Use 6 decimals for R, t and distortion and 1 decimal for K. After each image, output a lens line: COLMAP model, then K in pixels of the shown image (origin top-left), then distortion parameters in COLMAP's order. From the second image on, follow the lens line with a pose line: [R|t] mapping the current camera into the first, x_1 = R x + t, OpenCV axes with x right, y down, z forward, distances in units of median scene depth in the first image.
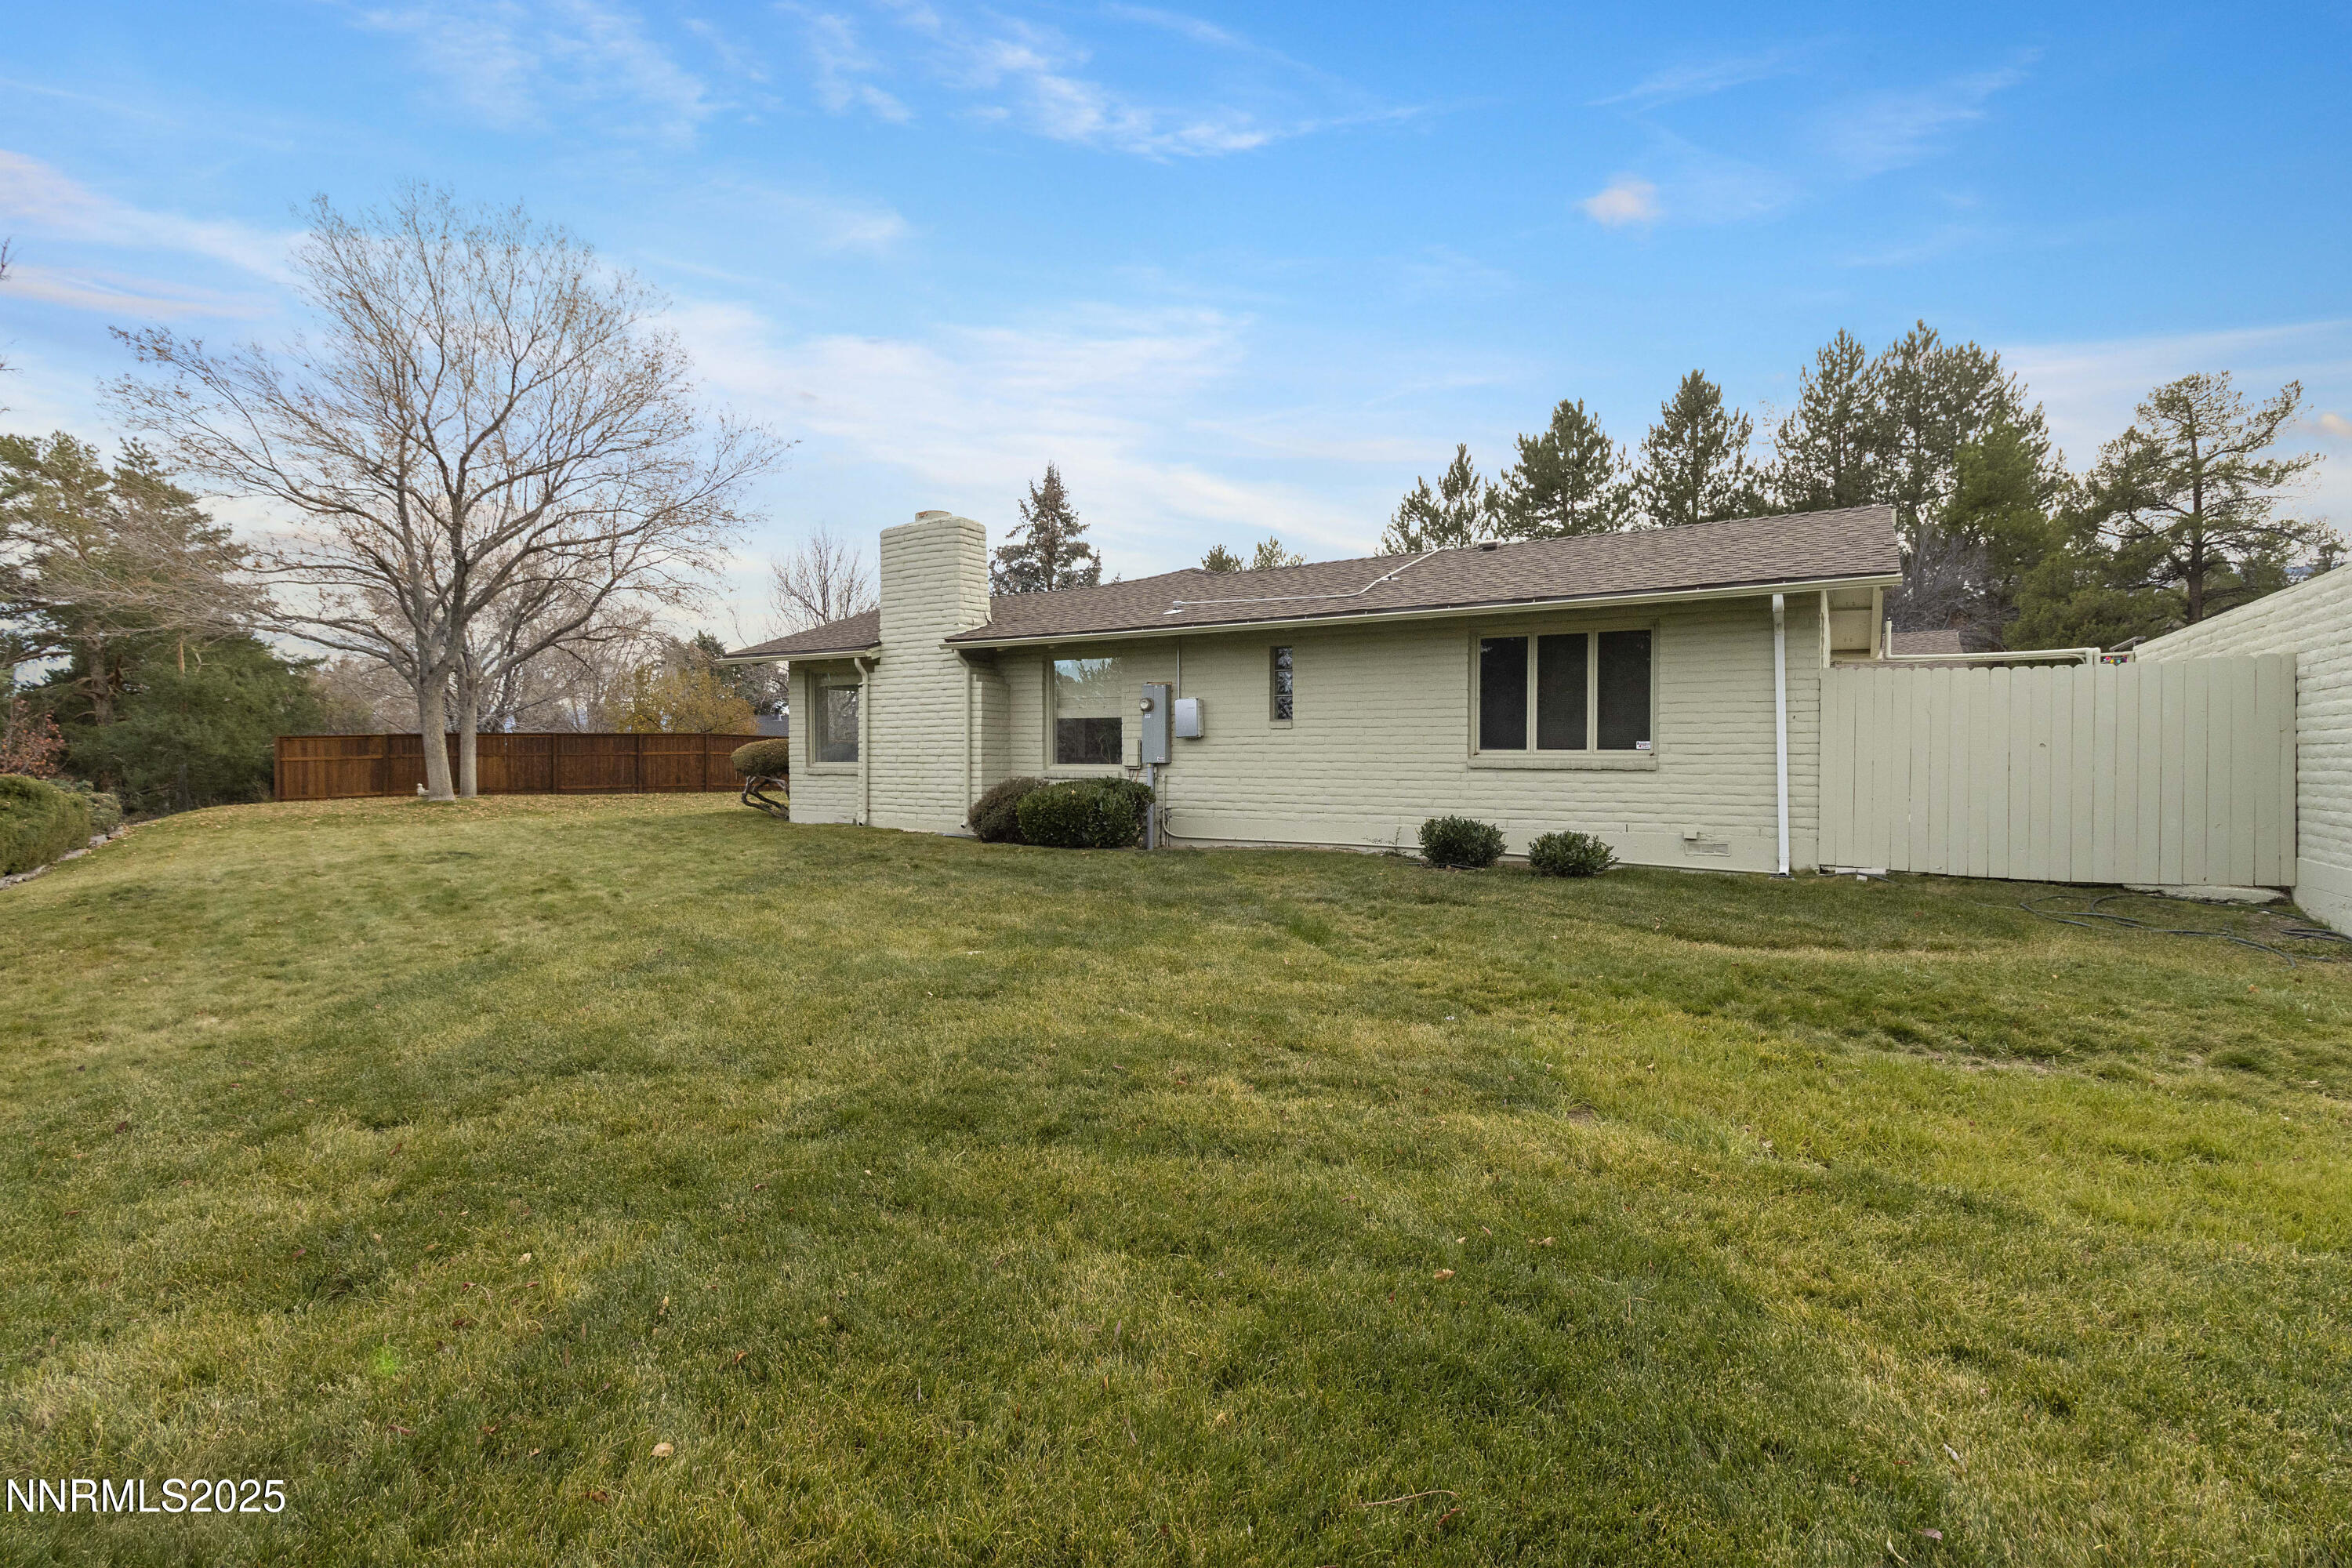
lens RADIAL K [[1056.1, 0, 1175.1], [0, 1056.1, 759.7], [0, 0, 1]] dist [-0.000132, 0.000132]
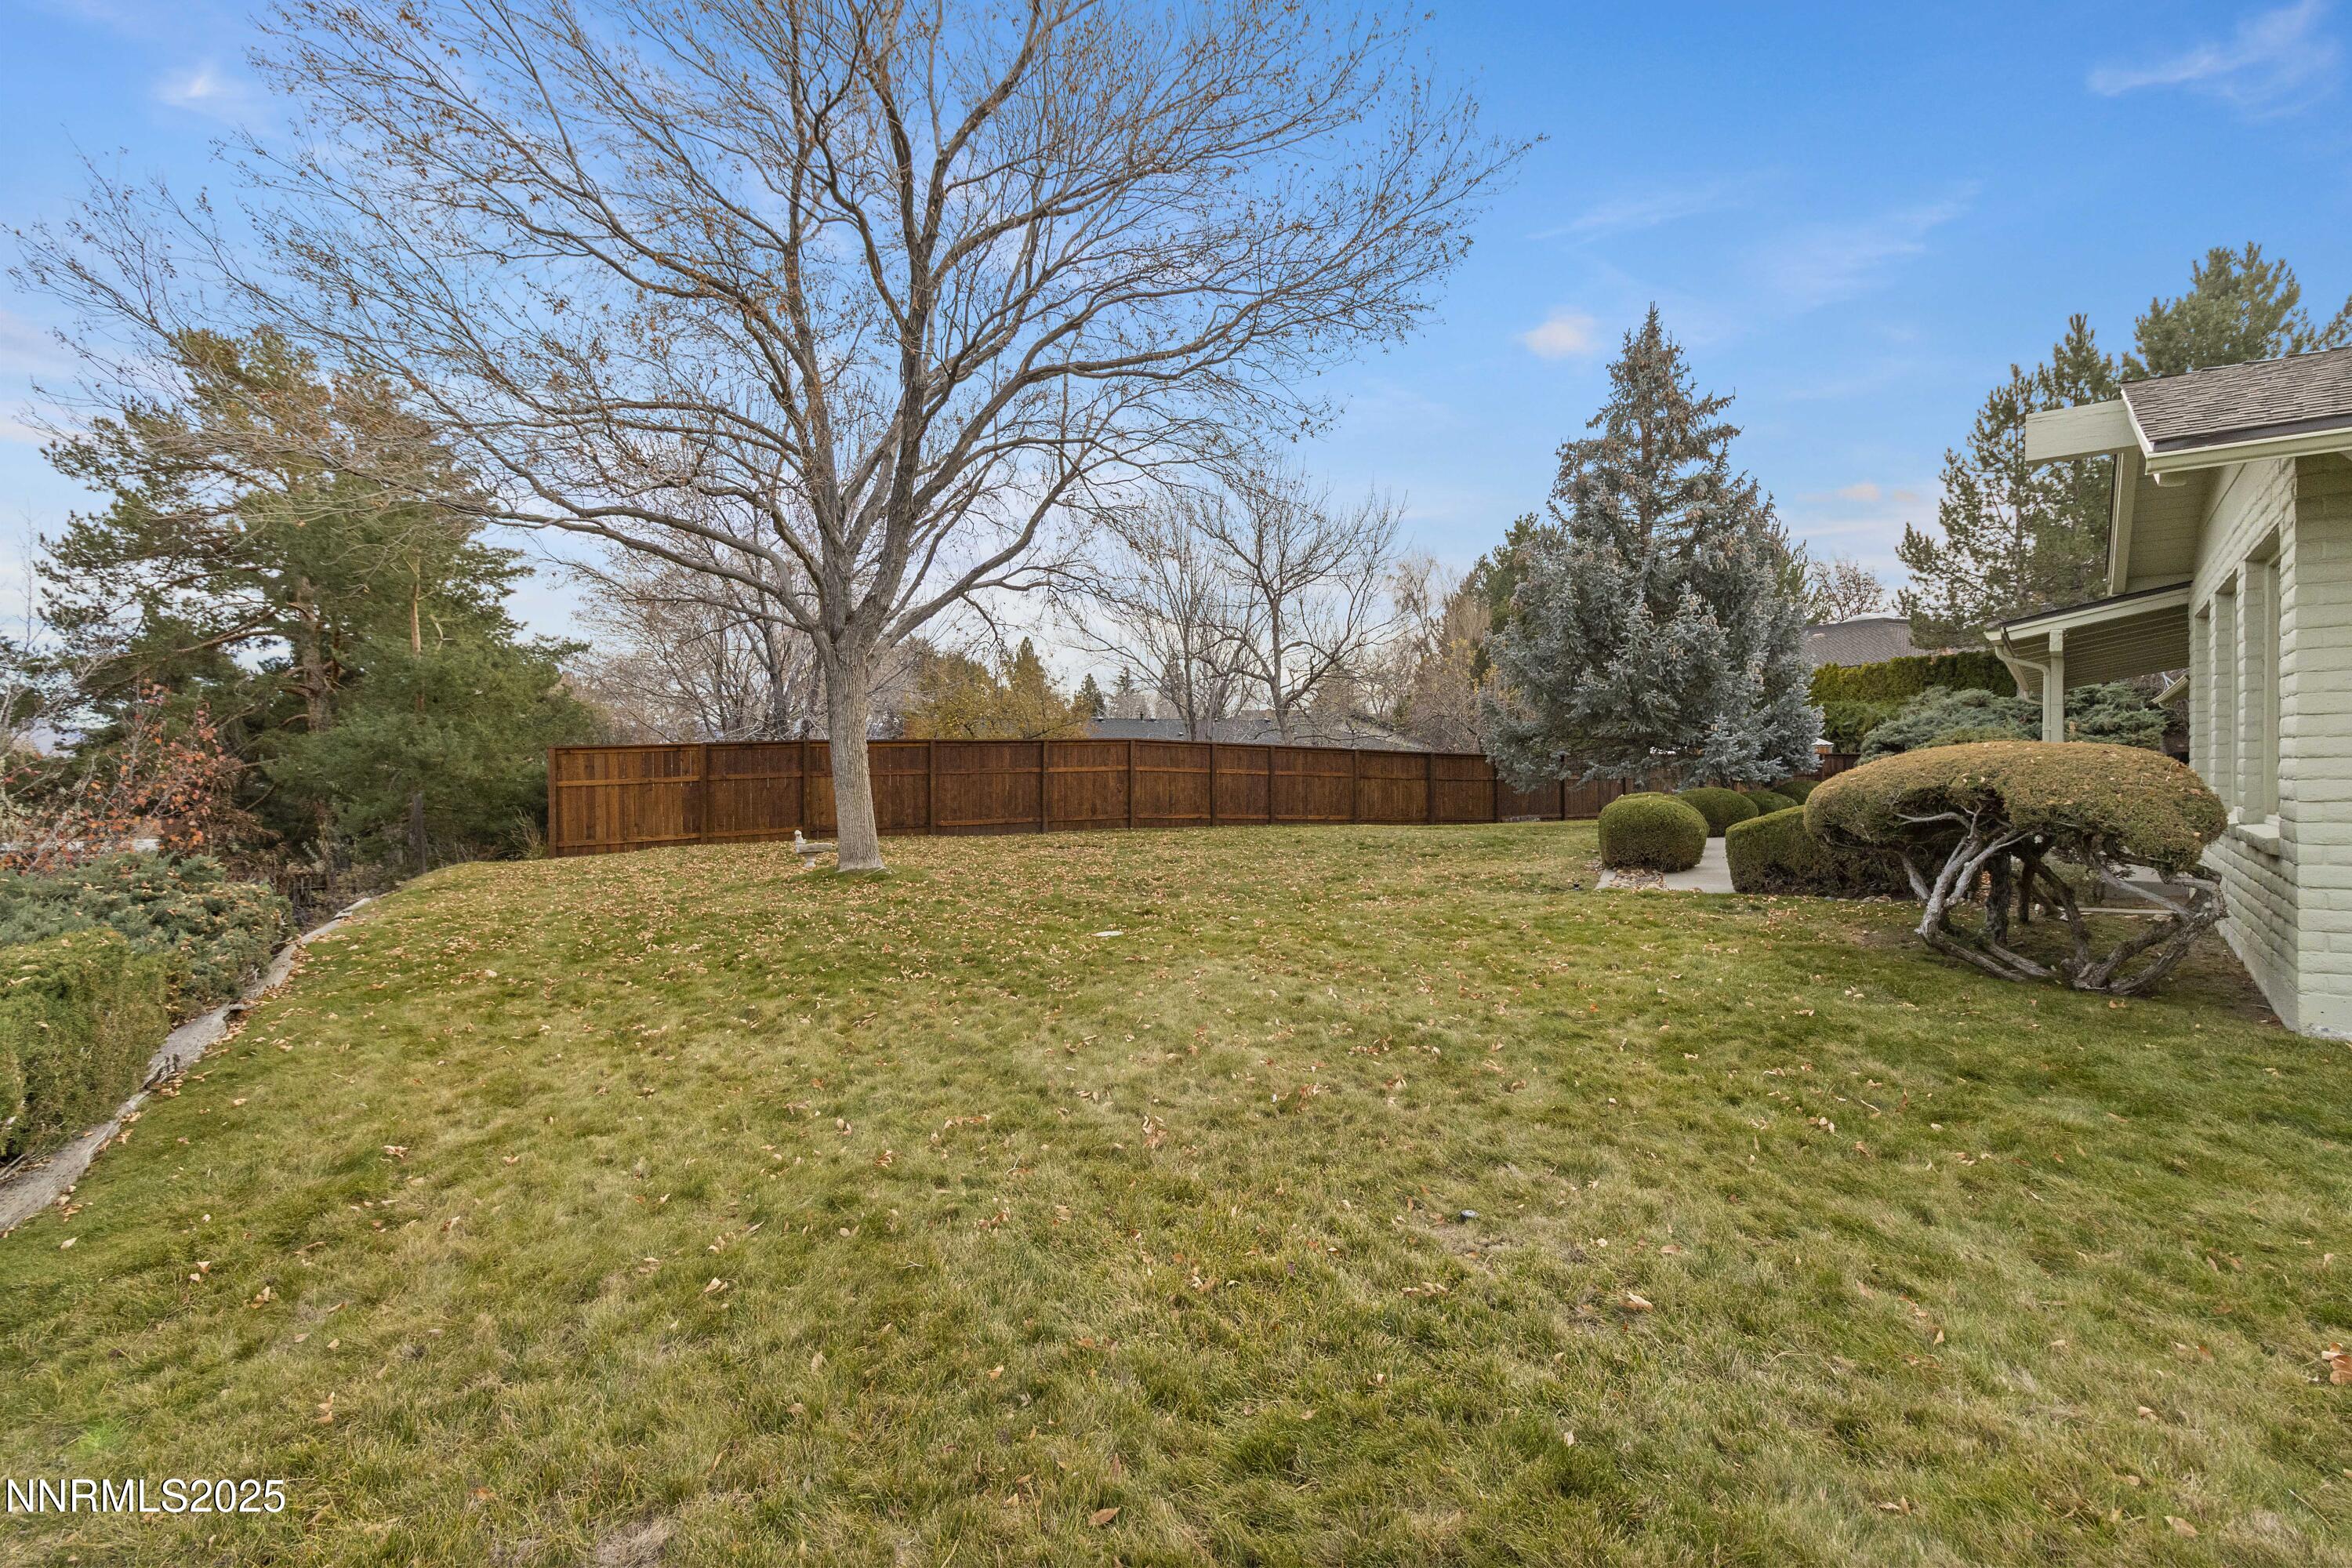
lens RADIAL K [[1056.1, 0, 1175.1], [0, 1056.1, 759.7], [0, 0, 1]] dist [-0.000132, 0.000132]
pose [[0.990846, -0.005271, -0.134895, -0.392879], [0.004522, 0.999973, -0.005858, -0.009322], [0.134923, 0.005194, 0.990843, 0.421533]]
